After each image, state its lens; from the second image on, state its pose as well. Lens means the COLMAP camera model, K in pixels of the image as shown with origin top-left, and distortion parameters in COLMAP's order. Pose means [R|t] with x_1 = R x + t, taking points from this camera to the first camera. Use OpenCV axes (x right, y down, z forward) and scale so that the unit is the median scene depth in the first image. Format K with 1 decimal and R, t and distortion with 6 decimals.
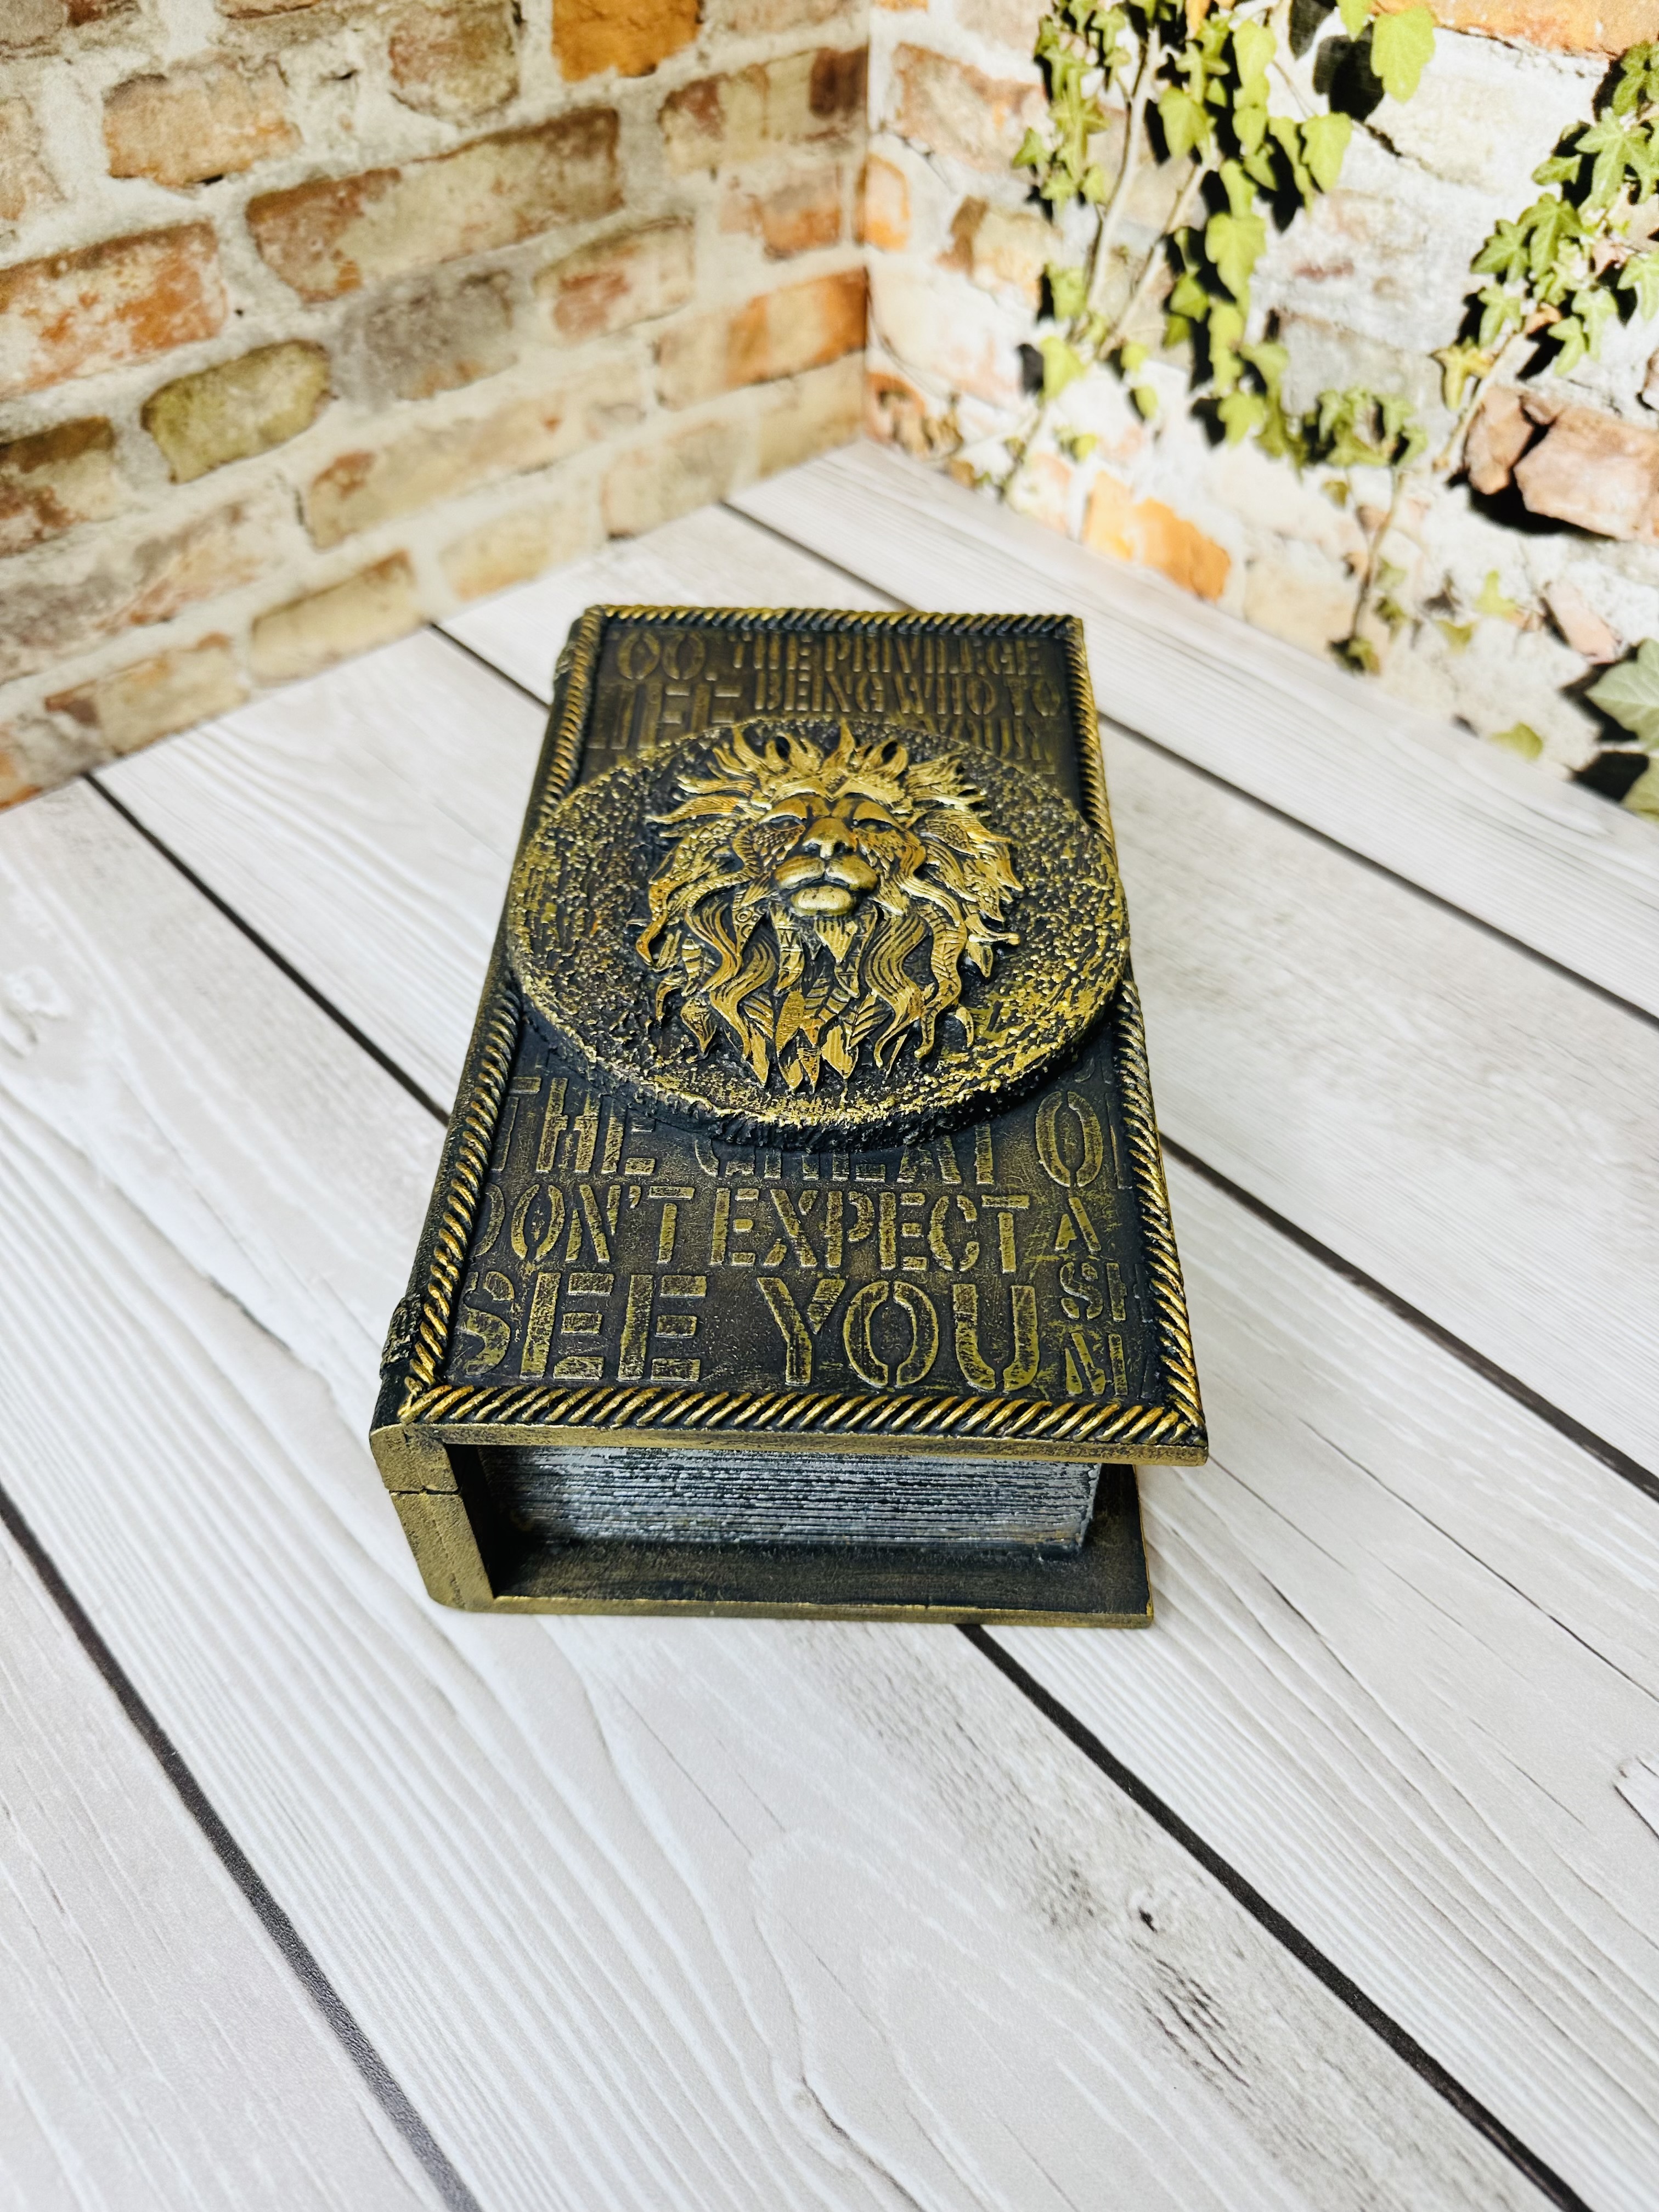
lens RADIAL K [[1614.1, 0, 830.3], [0, 1614.1, 1118.7], [0, 0, 1]] dist [-0.043287, 0.010677]
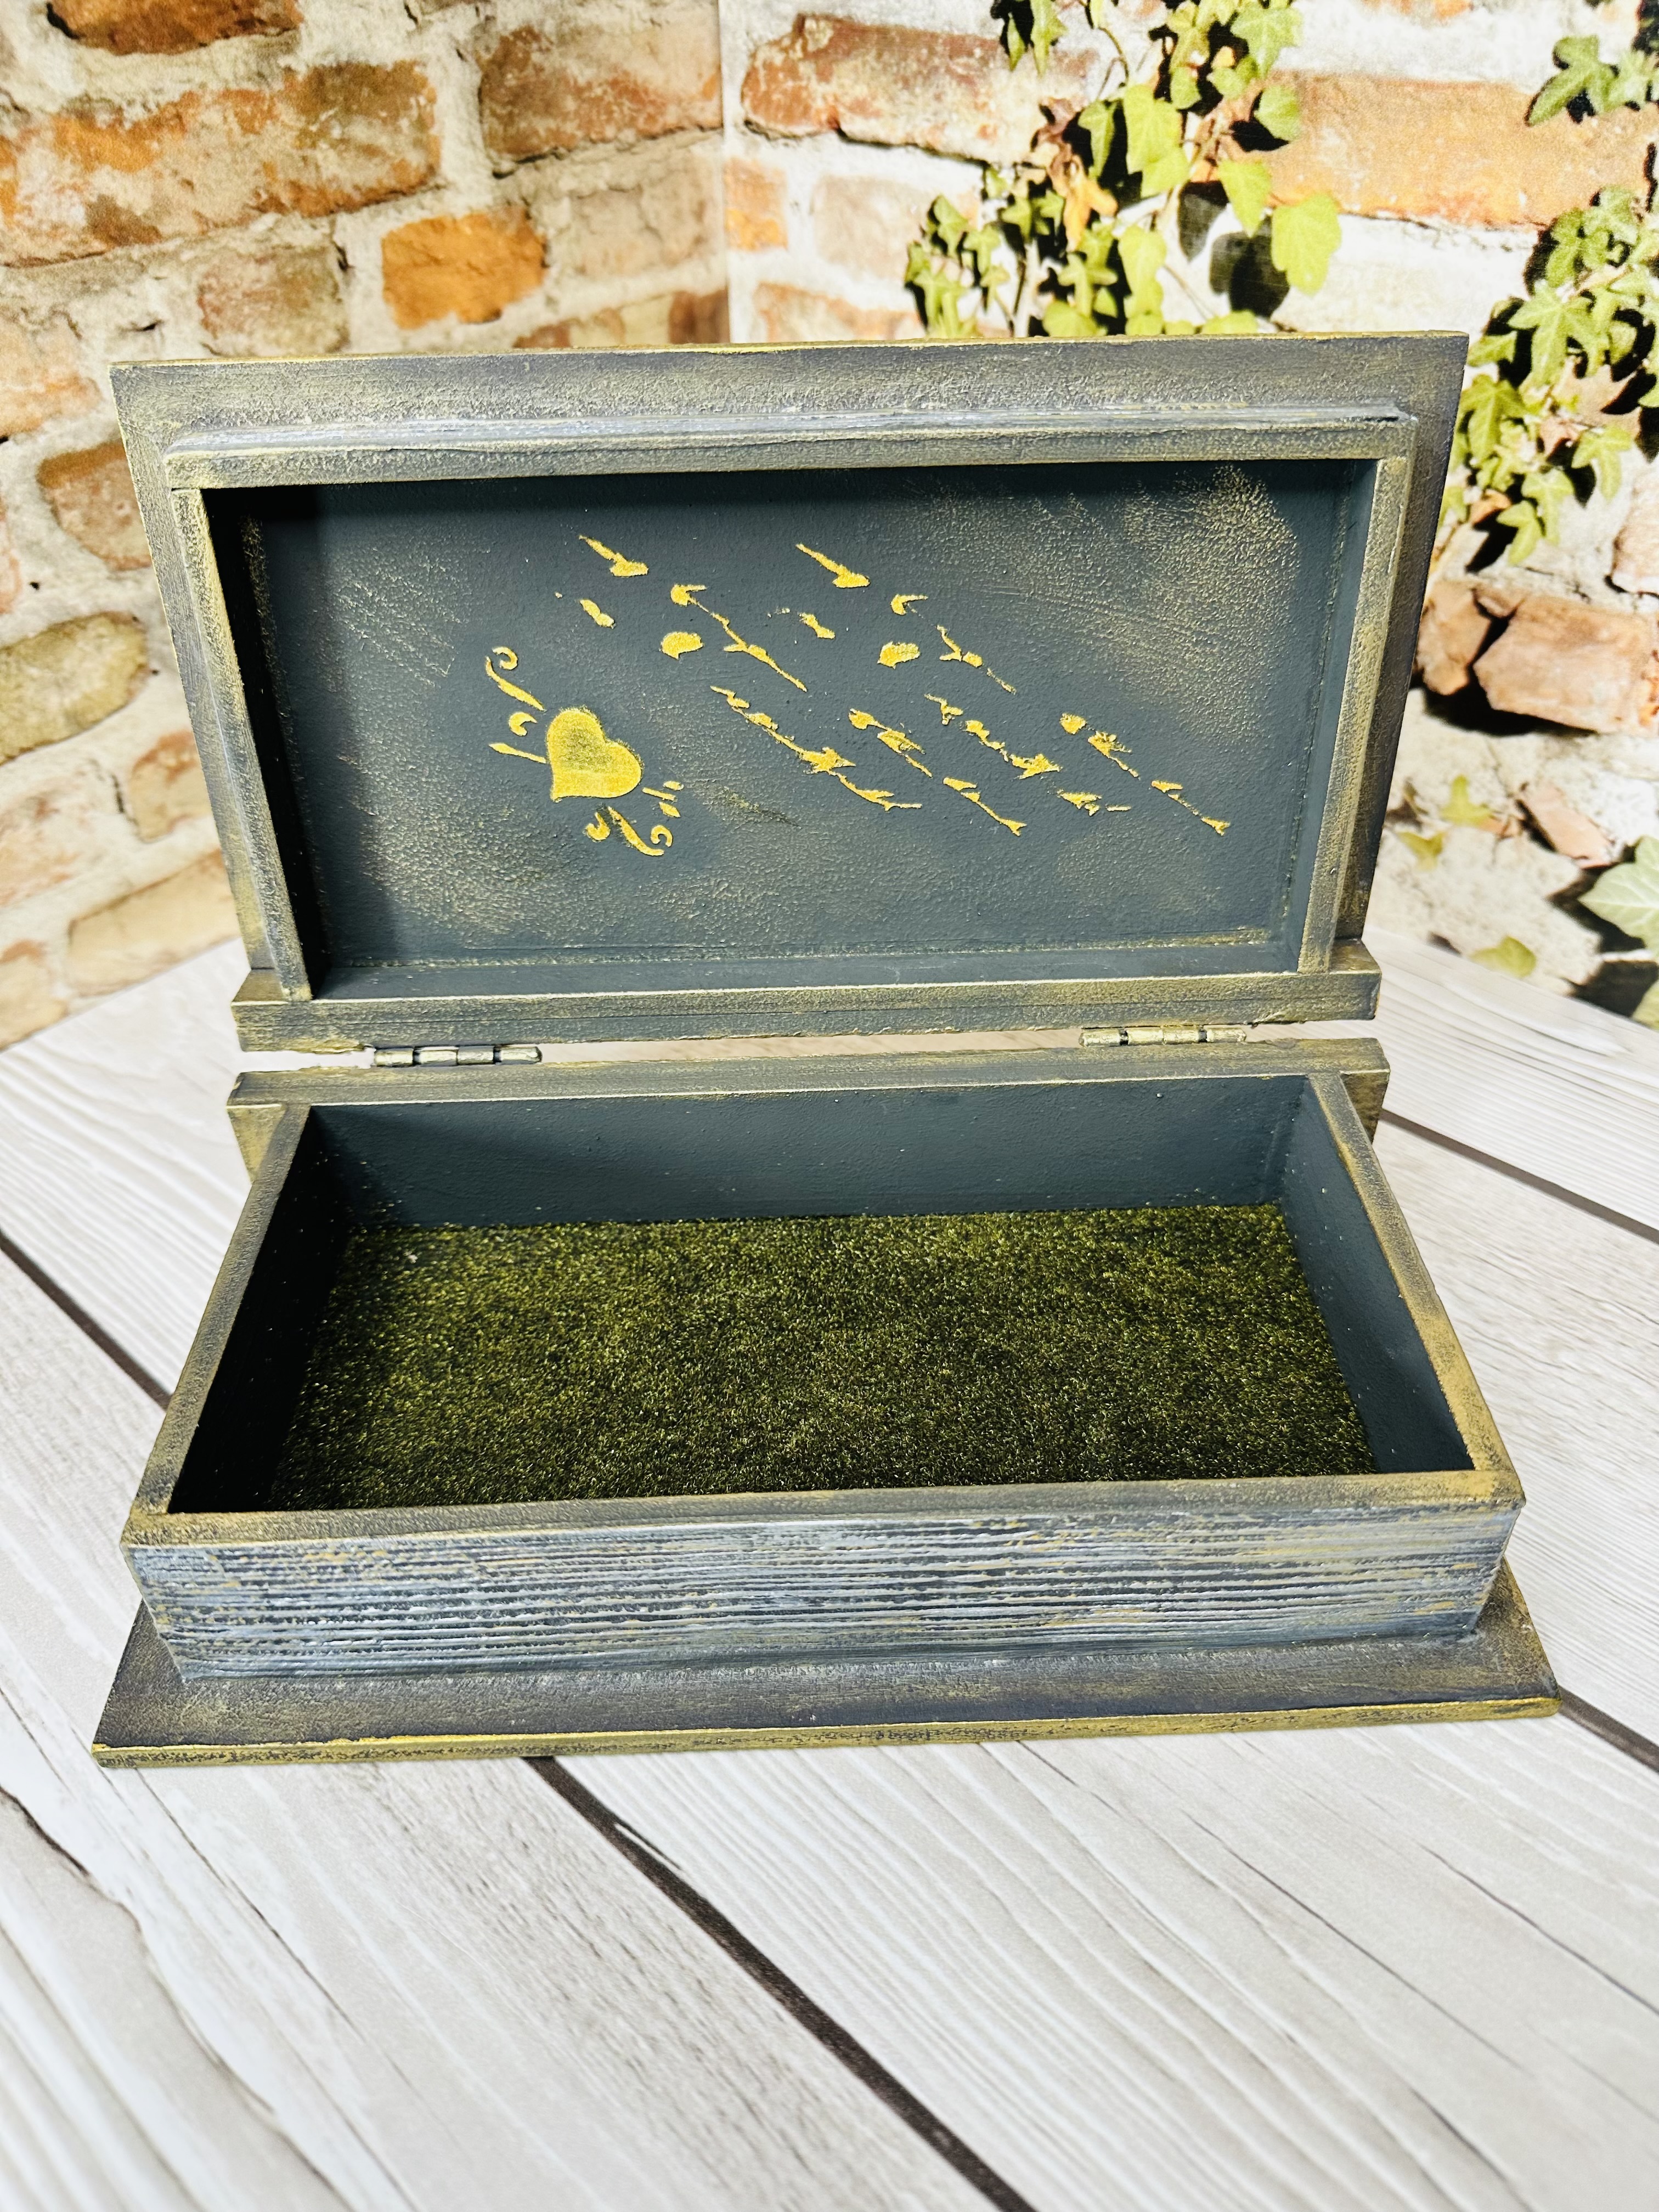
lens RADIAL K [[1613.1, 0, 832.2], [0, 1613.1, 1116.1], [0, 0, 1]] dist [-0.053494, 0.028112]
pose [[0.995681, -0.075152, 0.054518, -0.003092], [0.082352, 0.986031, -0.144783, -0.052498], [-0.042876, 0.148647, 0.987960, 0.150721]]
